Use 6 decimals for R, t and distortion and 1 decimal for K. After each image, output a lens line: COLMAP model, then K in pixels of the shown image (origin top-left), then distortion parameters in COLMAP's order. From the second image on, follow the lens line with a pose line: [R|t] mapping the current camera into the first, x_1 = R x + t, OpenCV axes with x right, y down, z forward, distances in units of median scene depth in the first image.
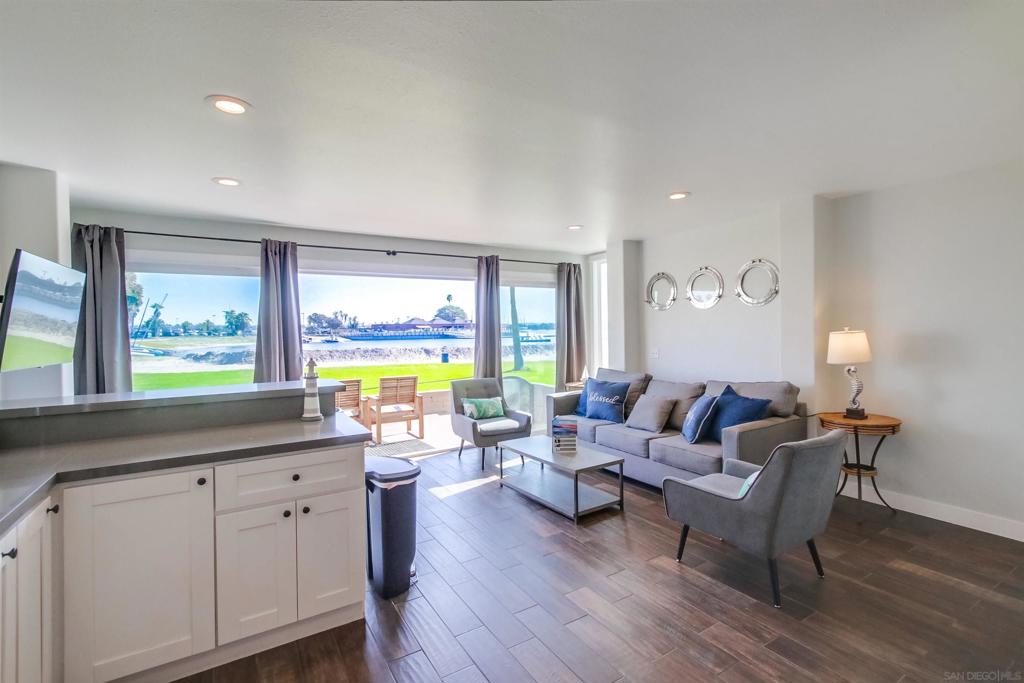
lens RADIAL K [[473.2, 0, 512.7], [0, 473.2, 331.8], [0, 0, 1]] dist [0.002147, 0.001240]
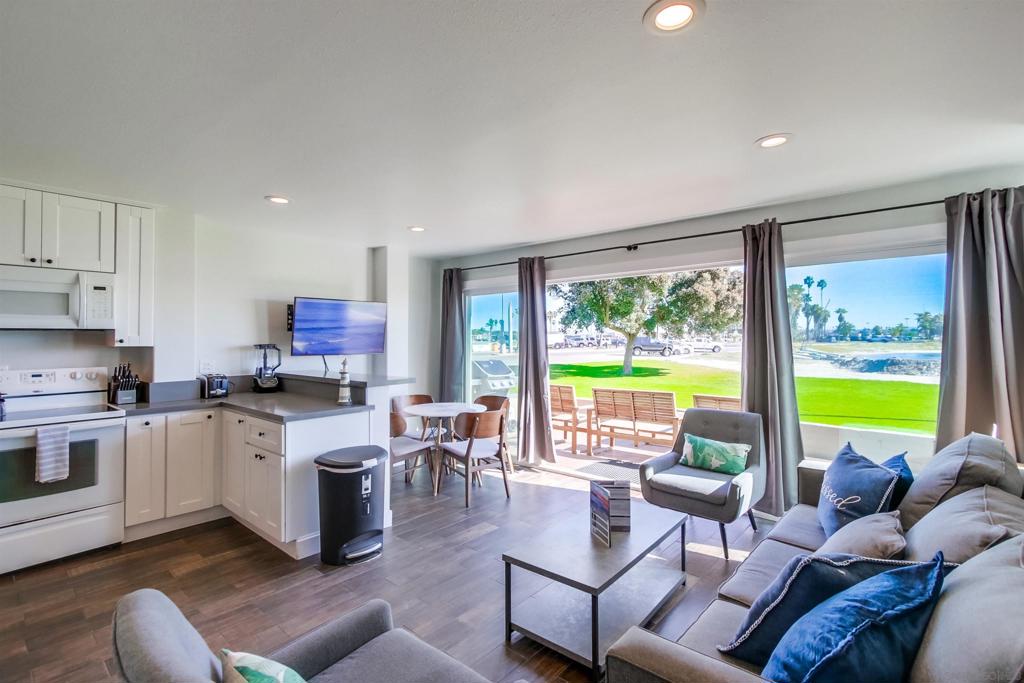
lens RADIAL K [[473.2, 0, 512.7], [0, 473.2, 331.8], [0, 0, 1]] dist [0.002147, 0.001240]
pose [[0.296101, -0.002134, -0.955154, 0.490006], [-0.006733, 0.999968, -0.004322, -0.007652], [0.955133, 0.007711, 0.296077, 0.525551]]
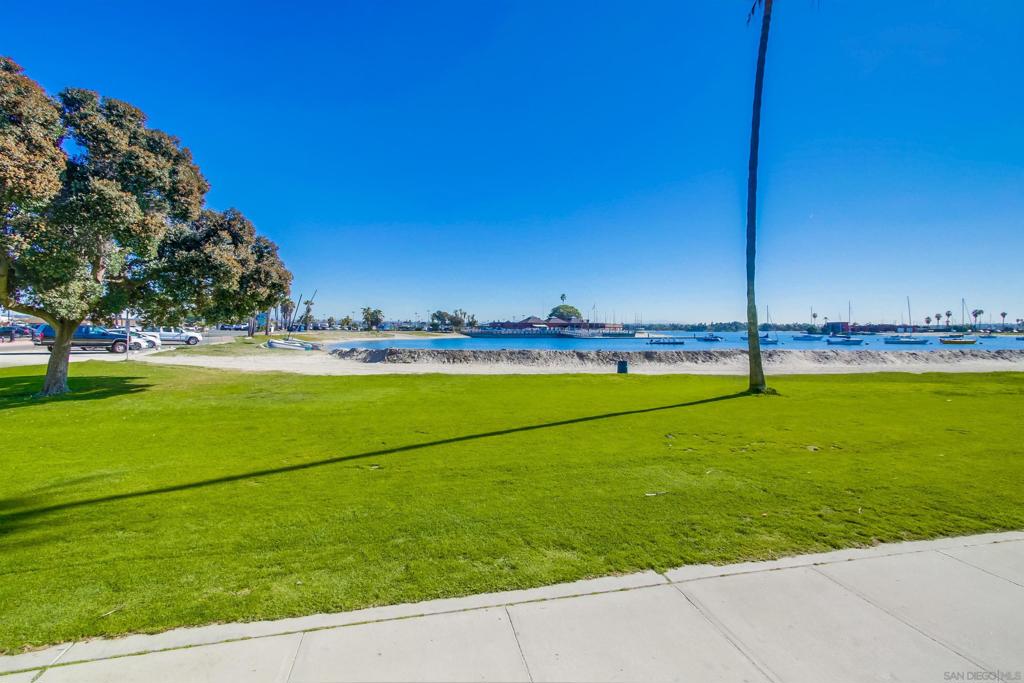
lens RADIAL K [[461.5, 0, 513.9], [0, 461.5, 333.6], [0, 0, 1]] dist [0.000699, 0.001364]
pose [[0.974499, 0.022102, -0.223299, -0.871688], [-0.020885, 0.999751, 0.007811, -0.013244], [0.223416, -0.002948, 0.974719, 1.205801]]
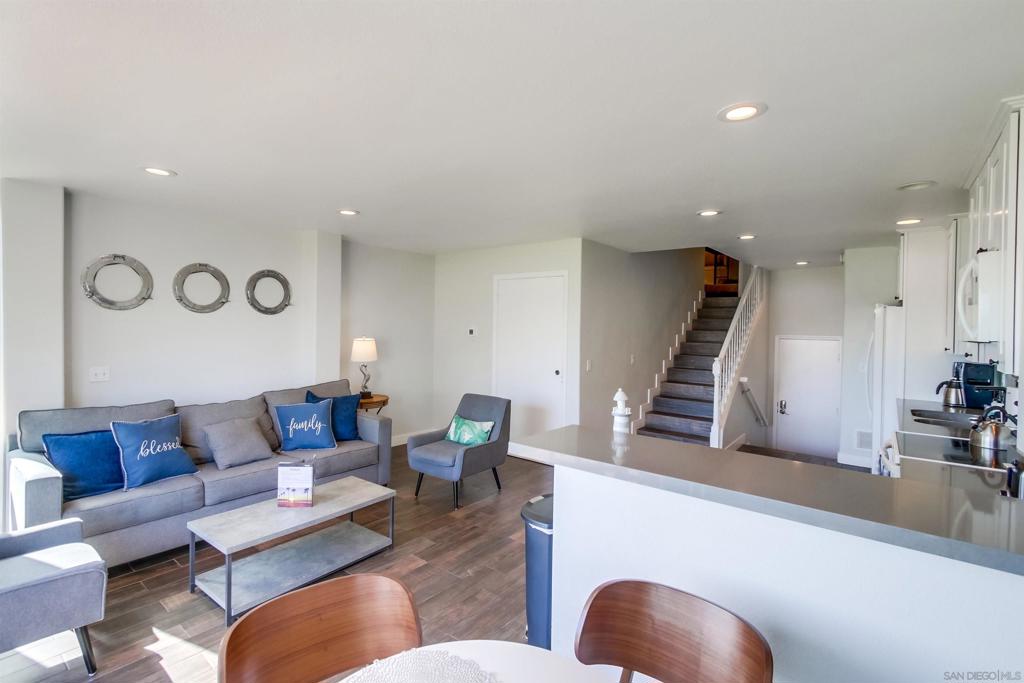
lens RADIAL K [[473.2, 0, 512.7], [0, 473.2, 331.8], [0, 0, 1]] dist [0.002147, 0.001240]
pose [[-0.329834, -0.001823, 0.944037, -0.540308], [-0.004130, 0.999991, 0.000488, -0.018113], [-0.944030, -0.003738, -0.329839, 0.704787]]
